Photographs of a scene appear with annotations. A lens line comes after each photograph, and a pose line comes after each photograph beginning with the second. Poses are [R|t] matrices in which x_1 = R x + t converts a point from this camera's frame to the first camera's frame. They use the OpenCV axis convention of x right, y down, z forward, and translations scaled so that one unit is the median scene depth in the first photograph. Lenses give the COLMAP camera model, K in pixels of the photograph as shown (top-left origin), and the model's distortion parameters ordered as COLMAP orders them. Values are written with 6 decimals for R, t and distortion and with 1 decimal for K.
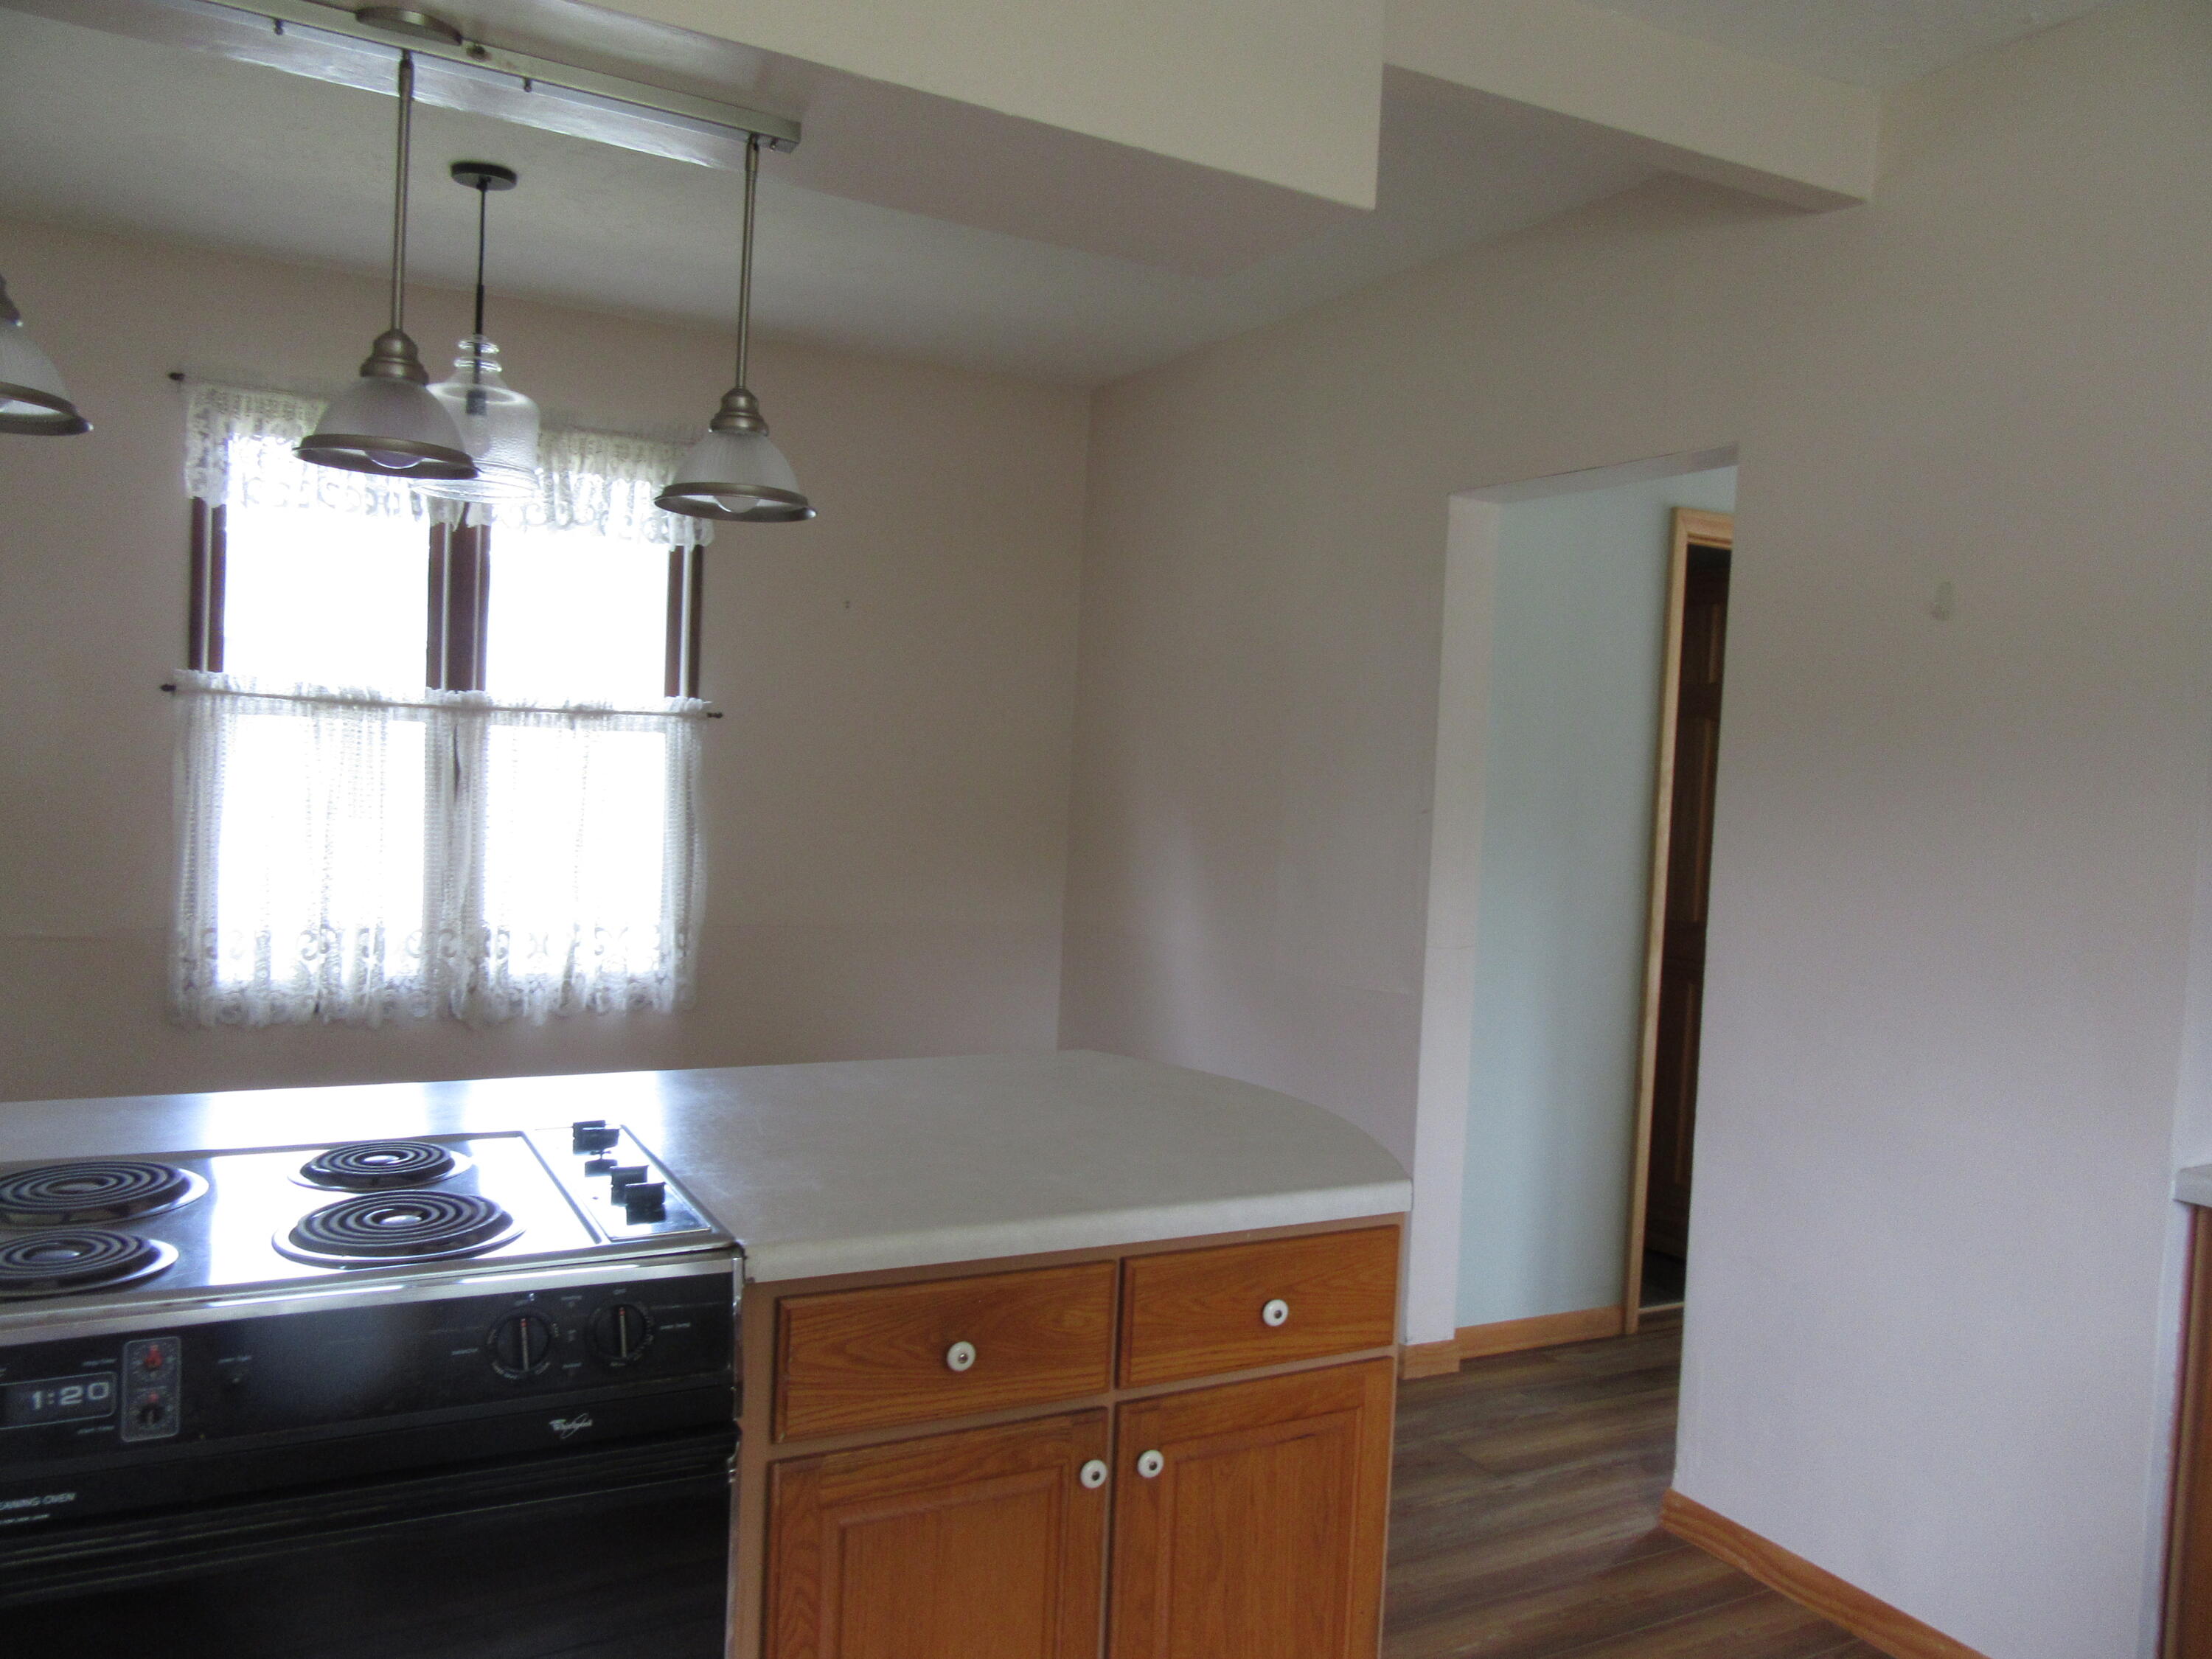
lens RADIAL K [[1642.5, 0, 1103.2], [0, 1642.5, 827.2], [0, 0, 1]] dist [-0.002882, -0.006789]
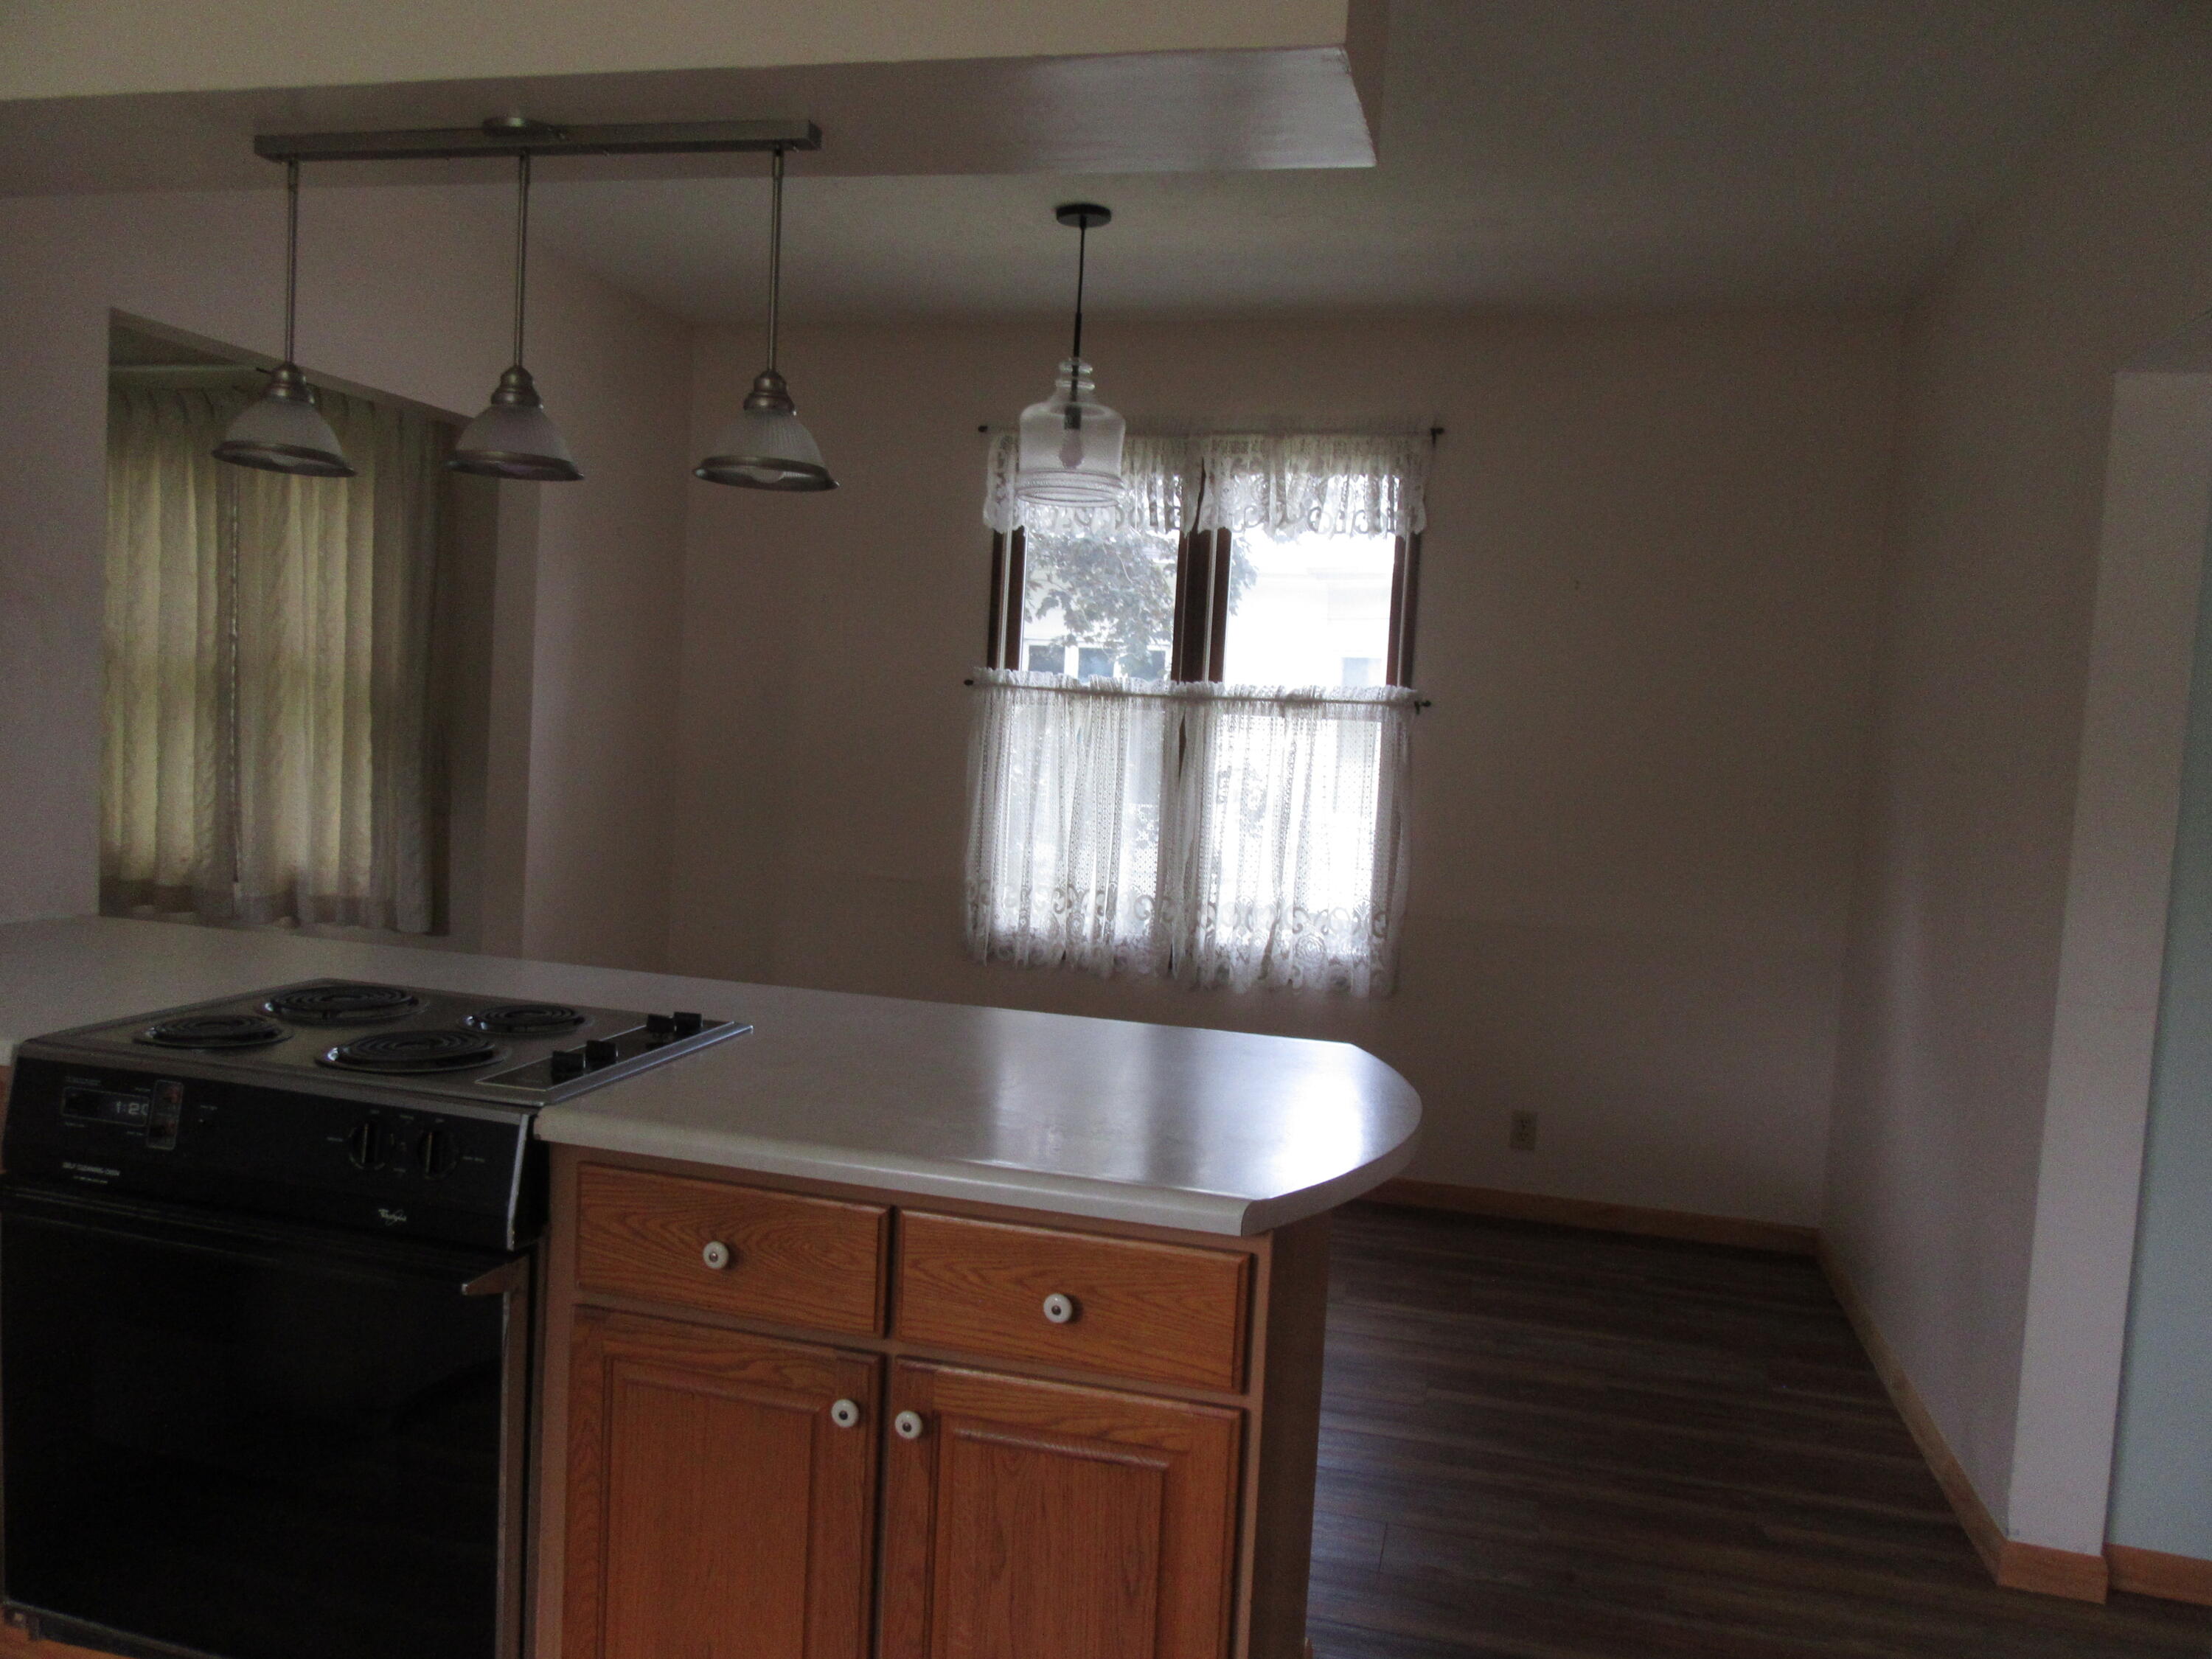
lens RADIAL K [[1642.5, 0, 1105.1], [0, 1642.5, 832.1], [0, 0, 1]] dist [-0.002882, -0.006789]
pose [[0.730359, 0.041149, -0.681823, 0.334545], [-0.048946, 0.998771, 0.007847, 0.011956], [0.681308, 0.027641, 0.731475, 0.160702]]
